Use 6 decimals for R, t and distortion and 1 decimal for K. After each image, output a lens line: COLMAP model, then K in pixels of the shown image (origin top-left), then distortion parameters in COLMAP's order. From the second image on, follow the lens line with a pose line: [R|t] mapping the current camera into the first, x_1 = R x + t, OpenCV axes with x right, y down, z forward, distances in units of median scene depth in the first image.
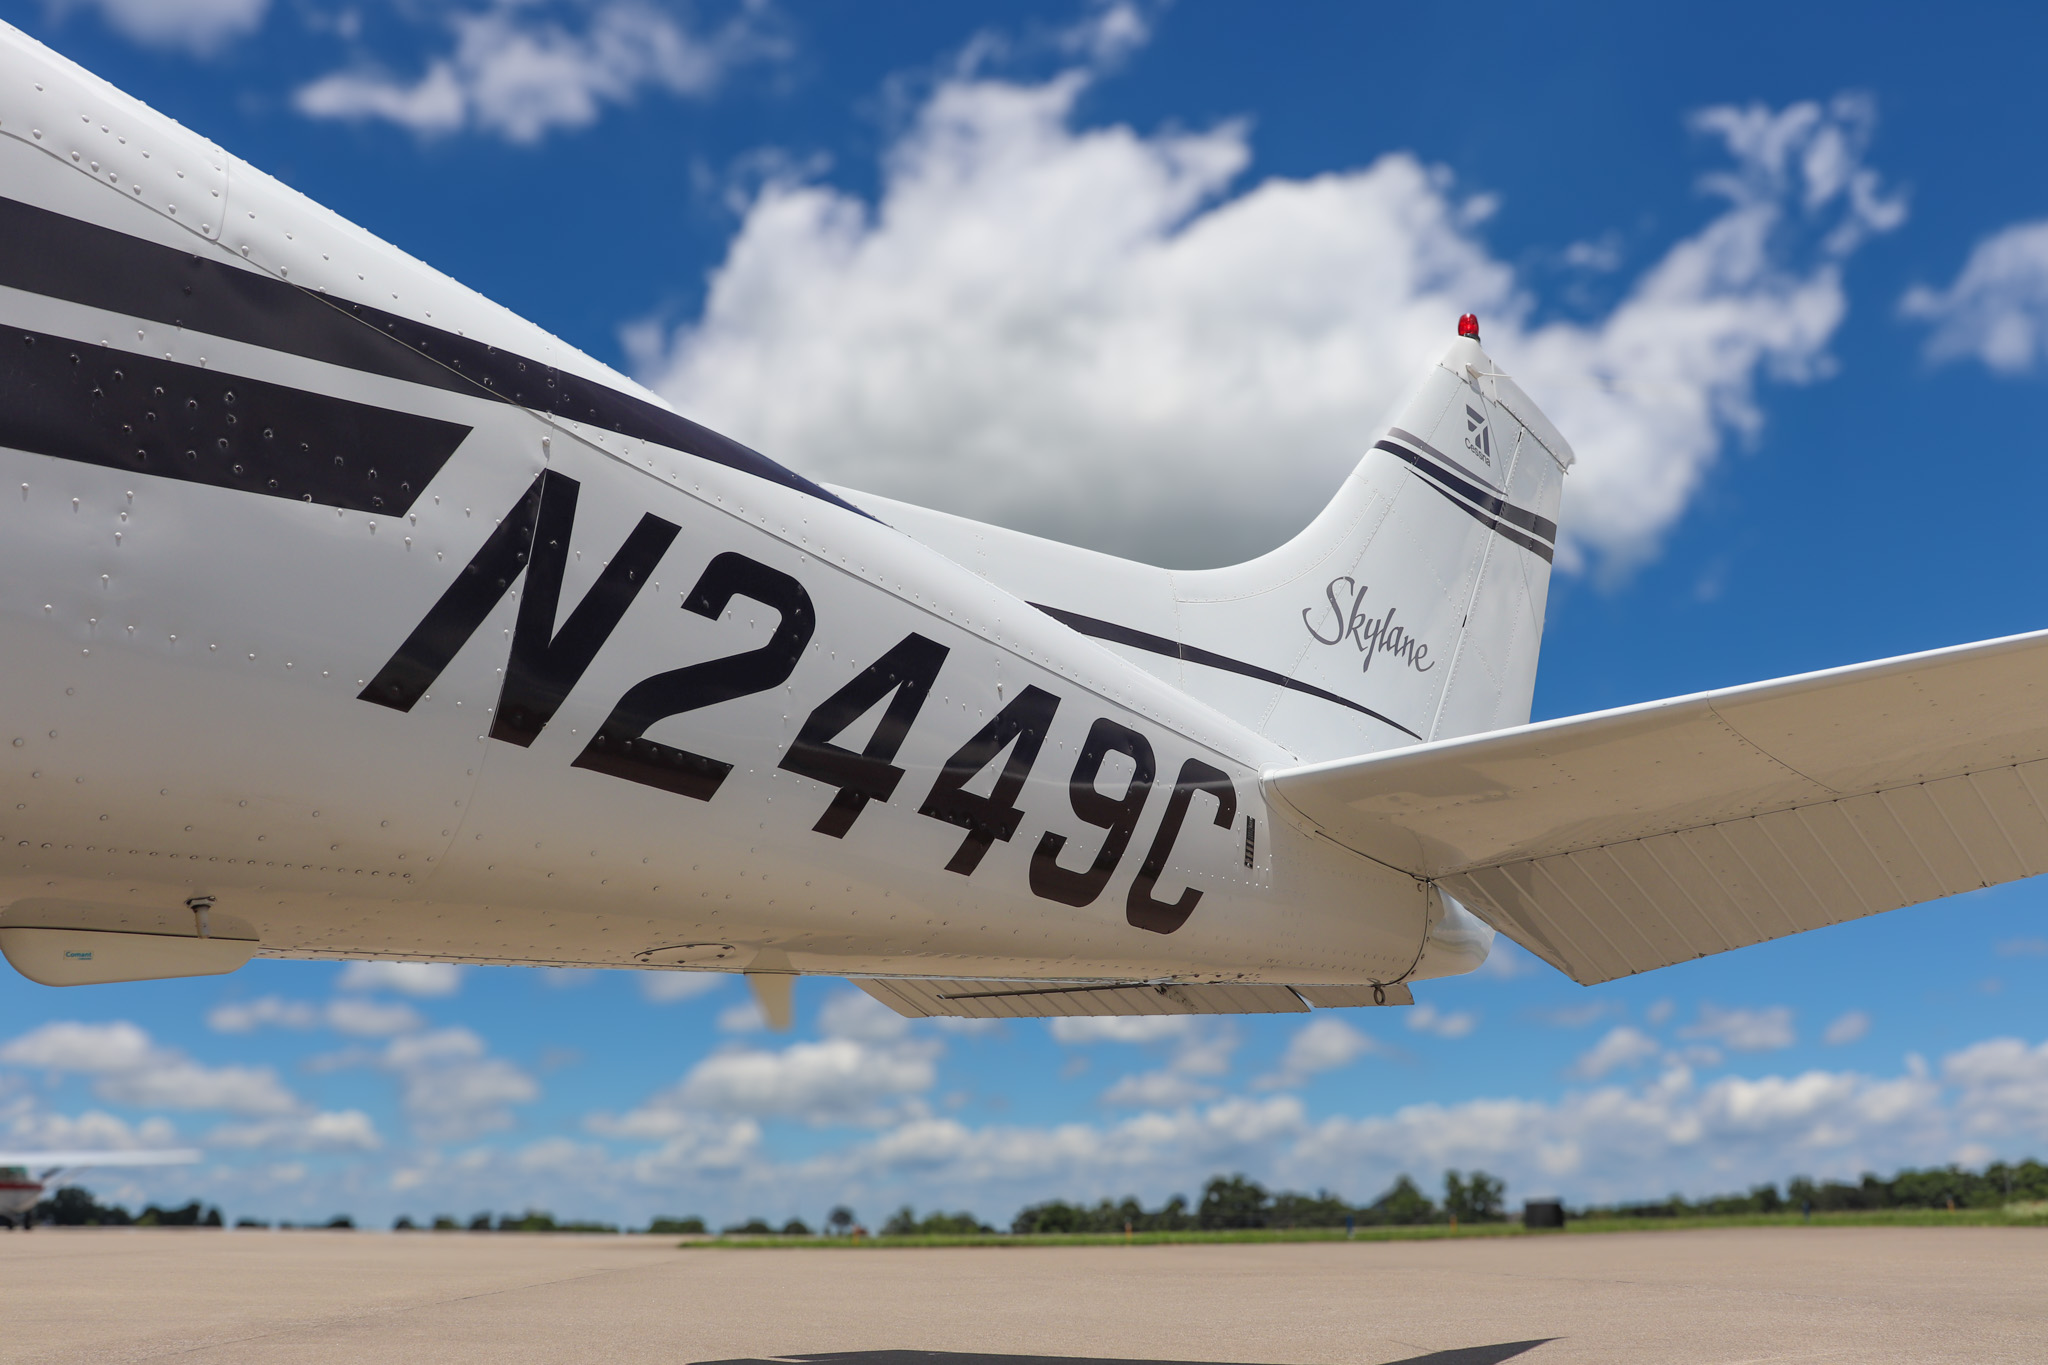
lens RADIAL K [[1696.4, 0, 997.4], [0, 1696.4, 679.1], [0, 0, 1]] dist [-0.143091, 0.100484]
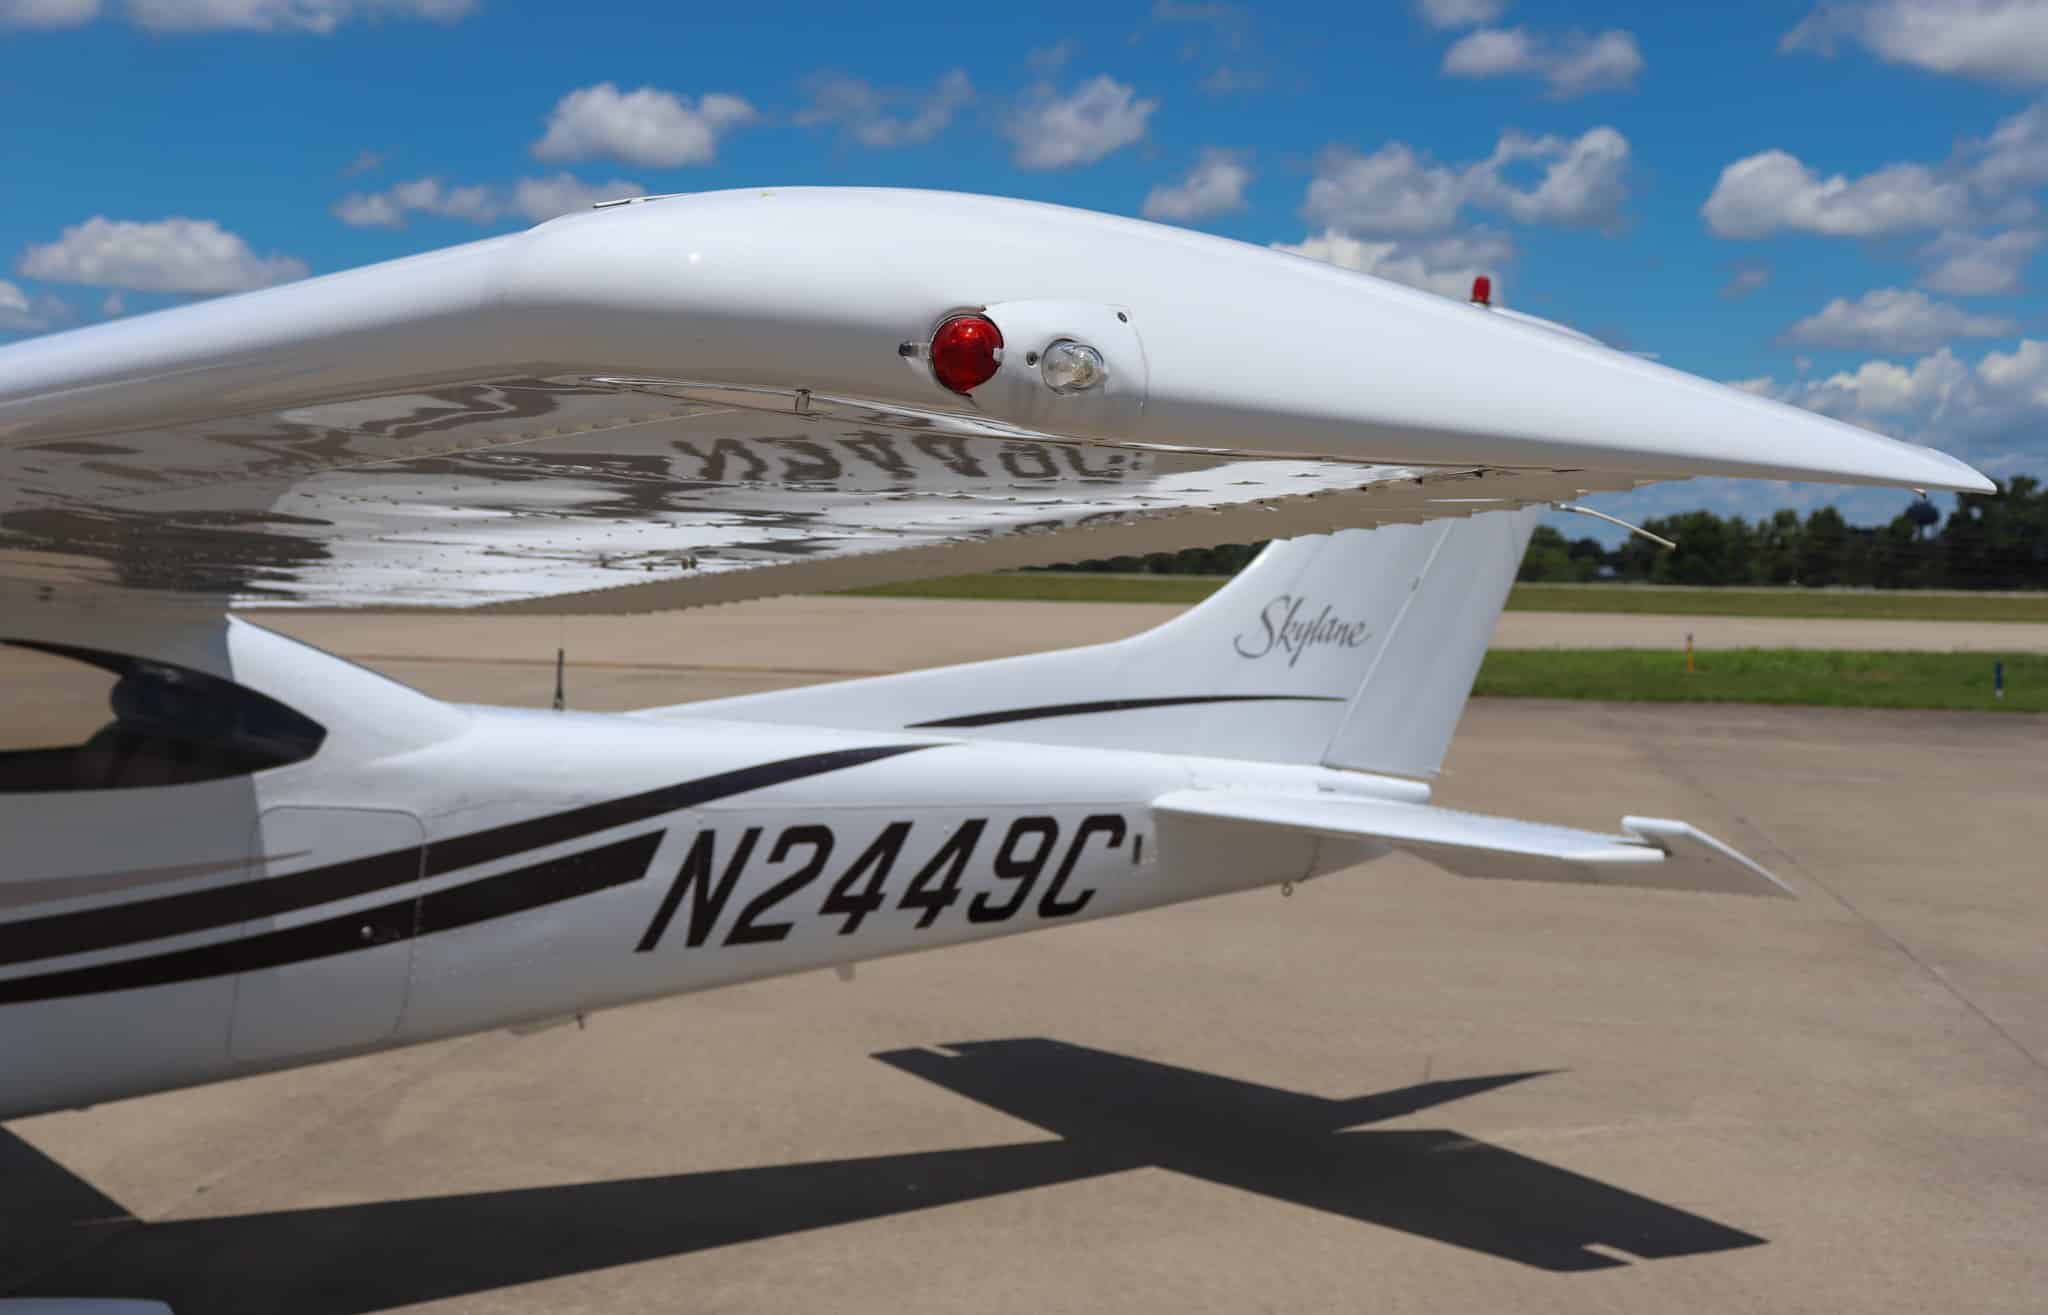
lens RADIAL K [[2849.1, 0, 1007.2], [0, 2849.1, 657.8], [0, 0, 1]] dist [0.029385, 0.000000]
pose [[0.978495, 0.037421, -0.202848, 0.451441], [0.036722, 0.936094, 0.349829, -0.821739], [0.202976, -0.349755, 0.914589, -1.177812]]
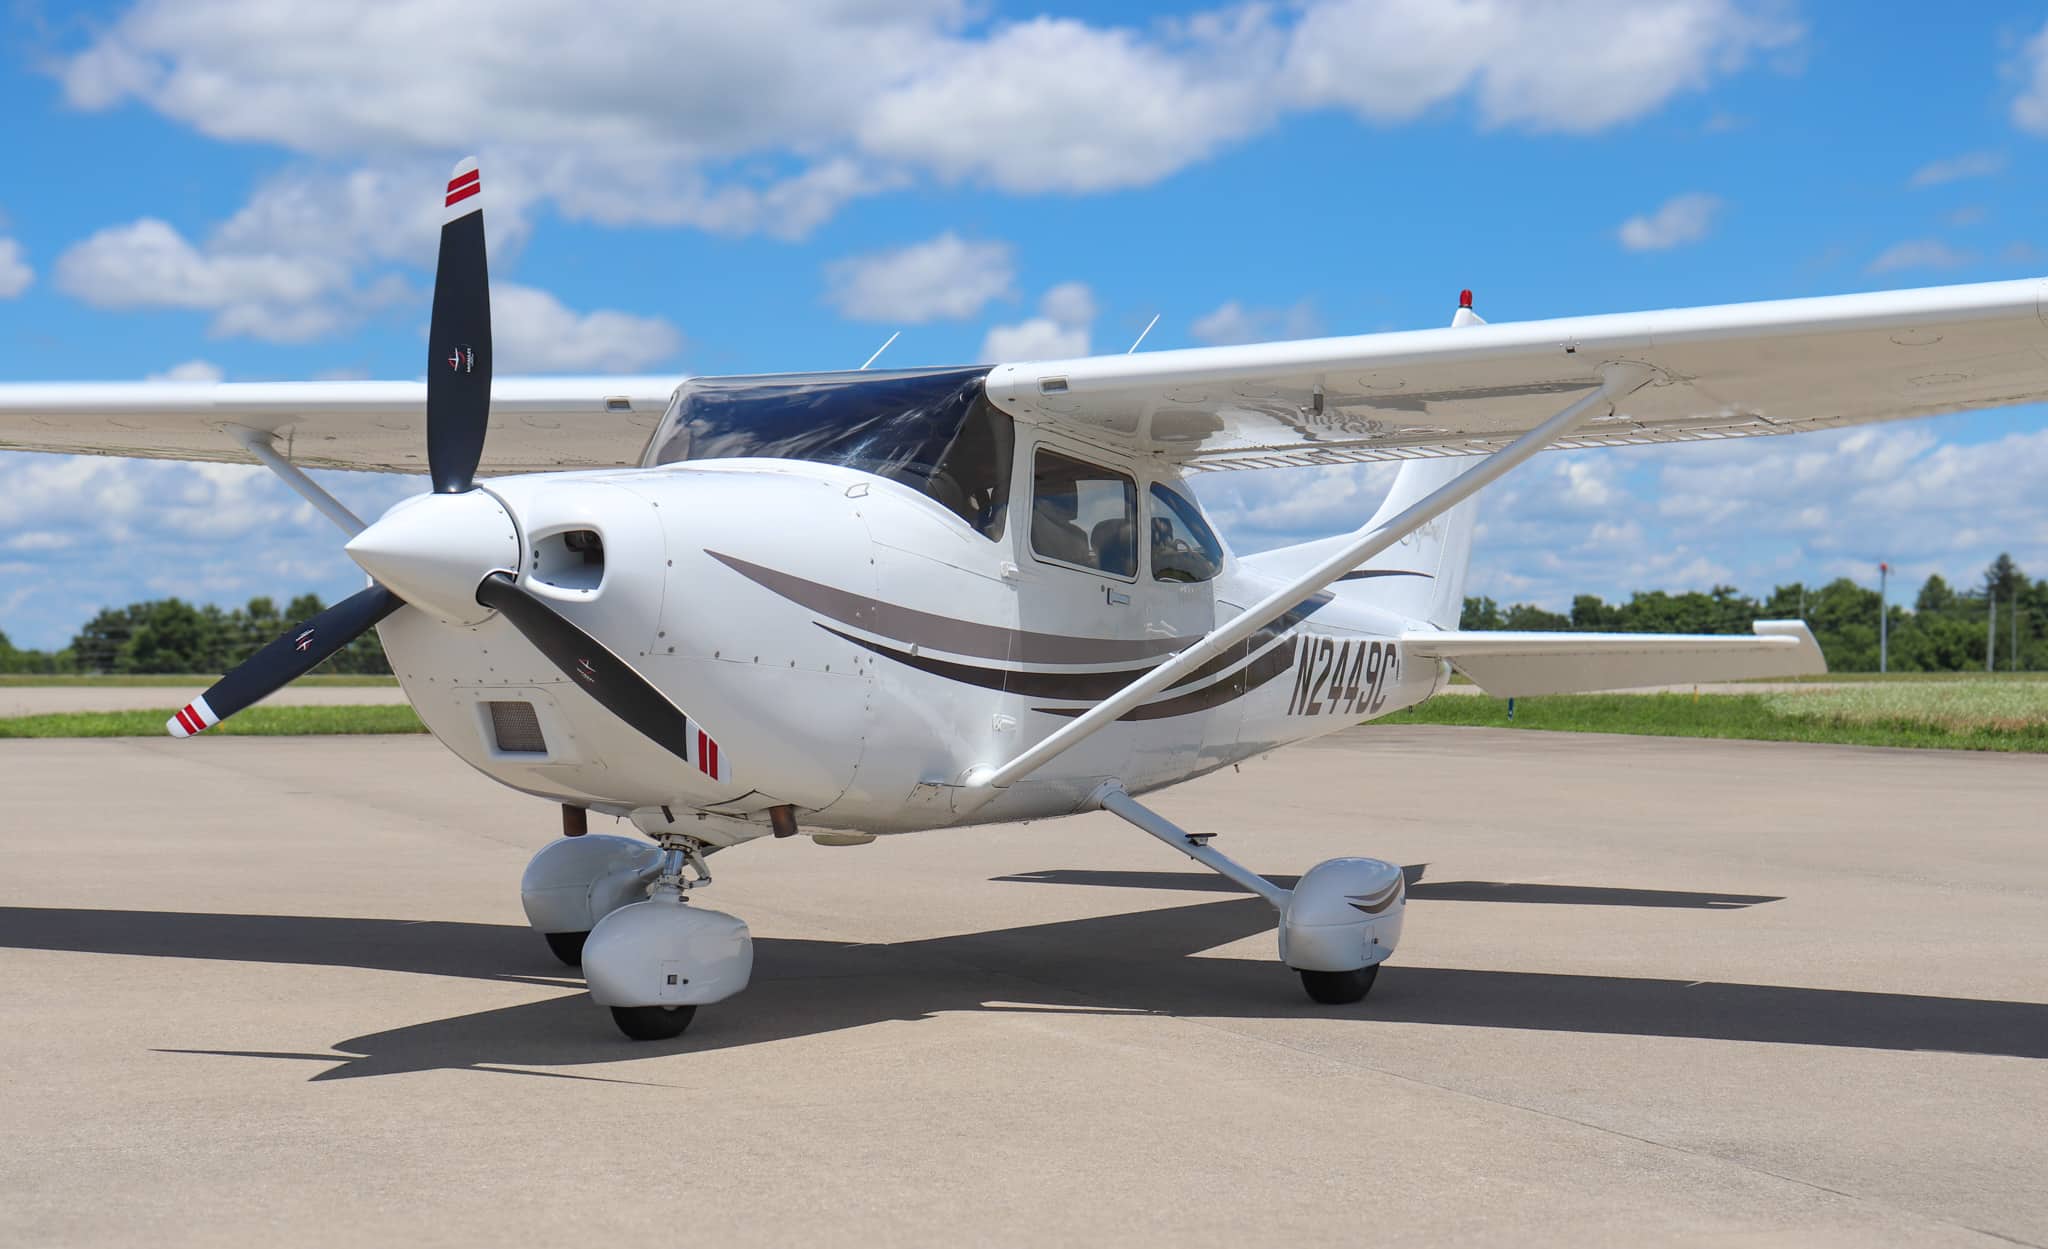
lens RADIAL K [[3272.3, 0, 1025.8], [0, 3272.3, 617.0], [0, 0, 1]] dist [0.068790, 0.000000]
pose [[0.953746, 0.013118, 0.300328, -1.371975], [-0.103565, 0.952227, 0.287296, -0.983698], [-0.282212, -0.305110, 0.909541, -2.405491]]
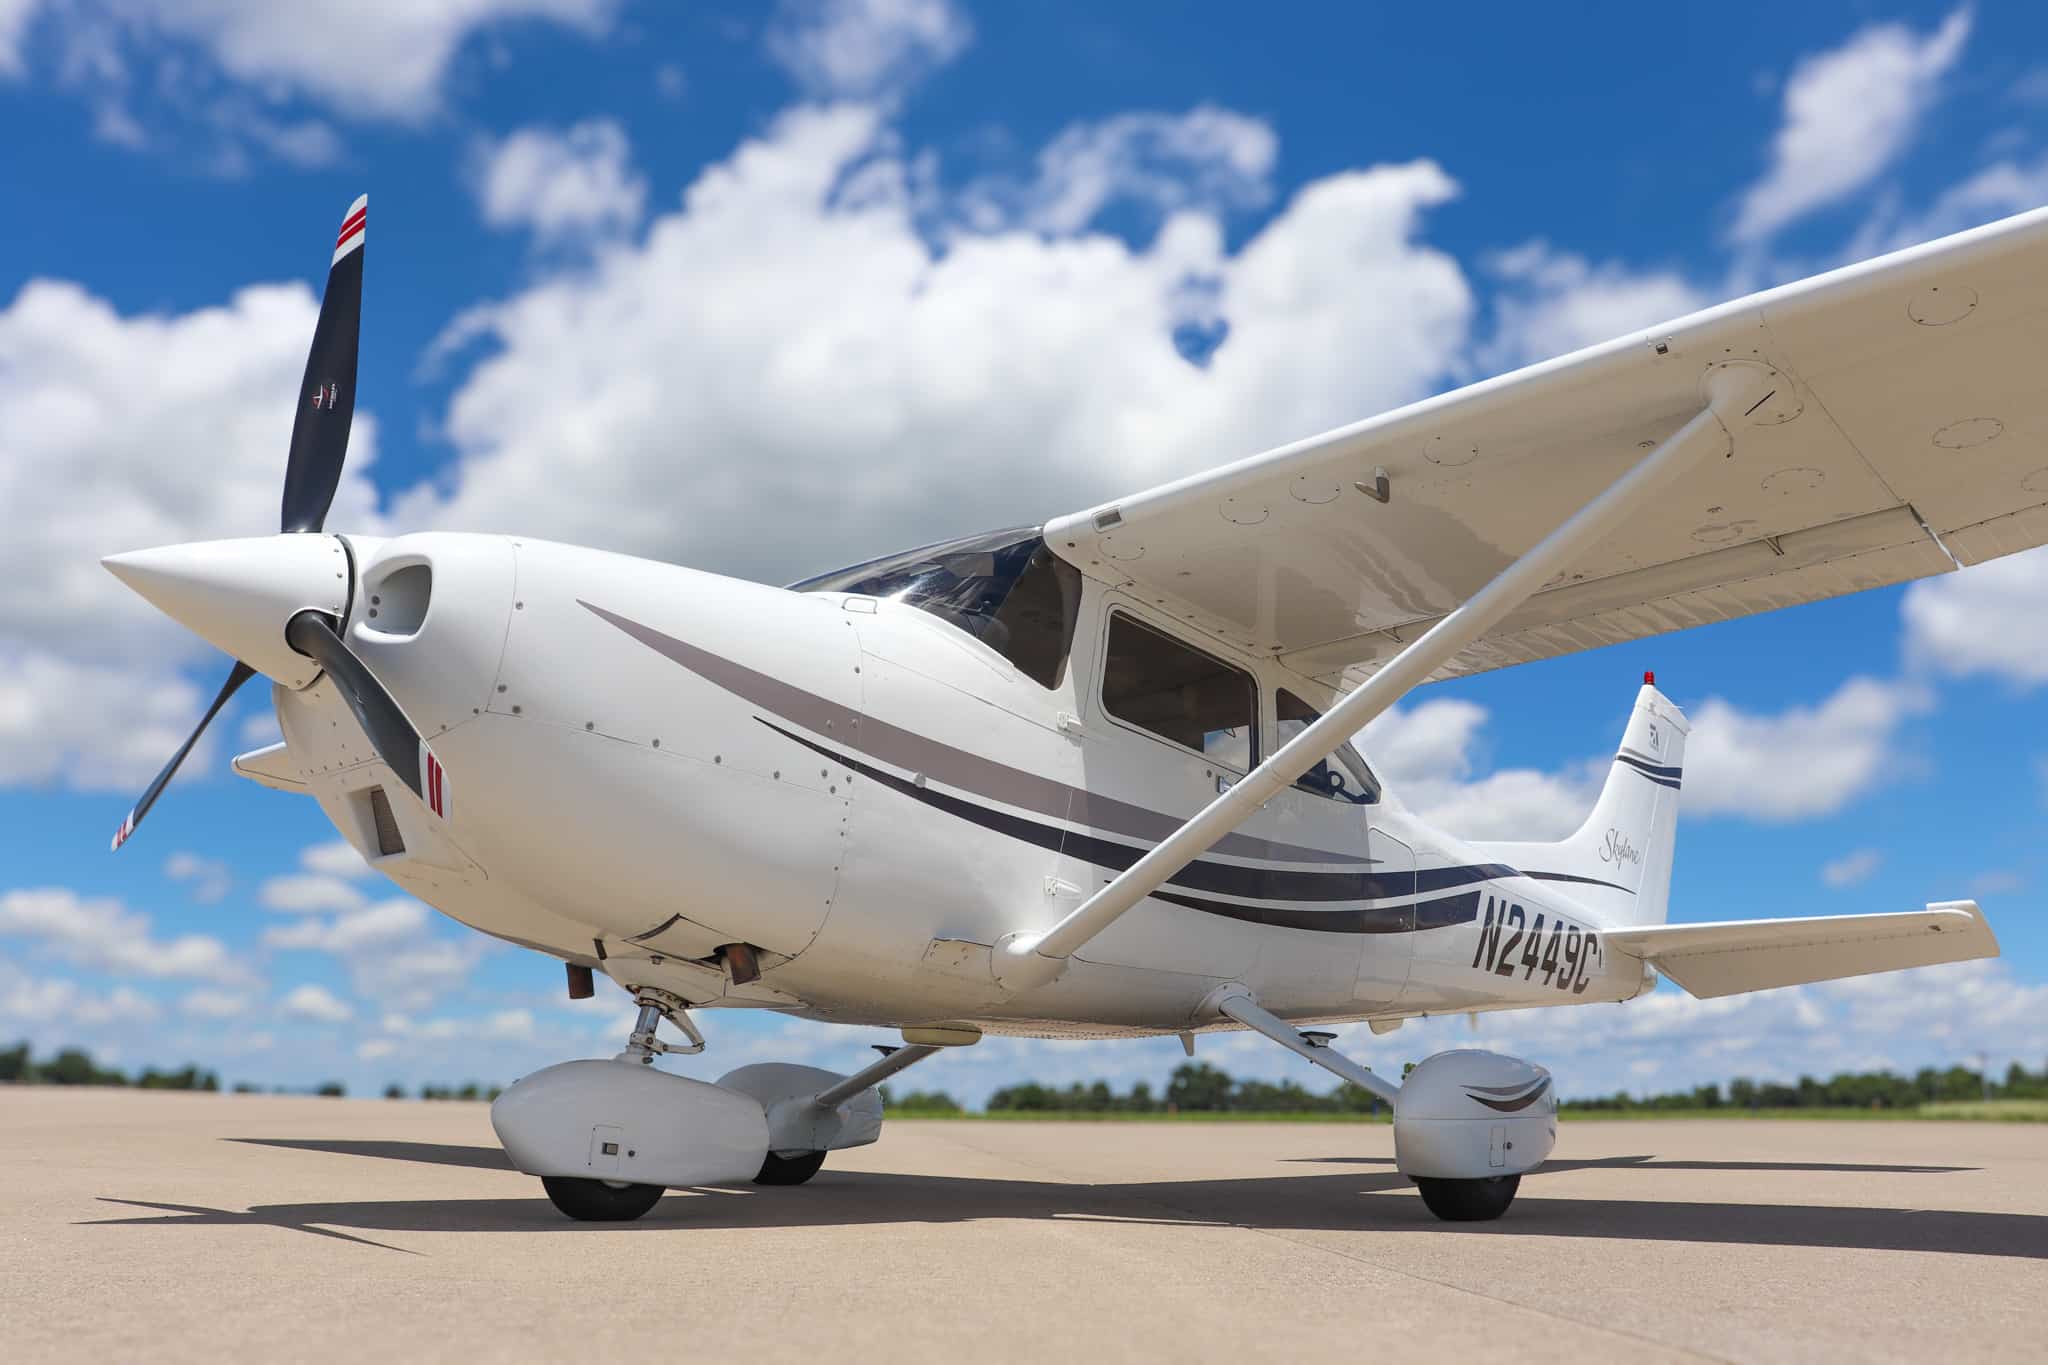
lens RADIAL K [[1696.4, 0, 1022.9], [0, 1696.4, 663.8], [0, 0, 1]] dist [-0.143091, 0.100484]
pose [[0.999018, 0.029930, 0.032674, -0.688473], [-0.031793, 0.997806, 0.058072, -0.392247], [-0.030864, -0.059054, 0.997778, -1.270888]]
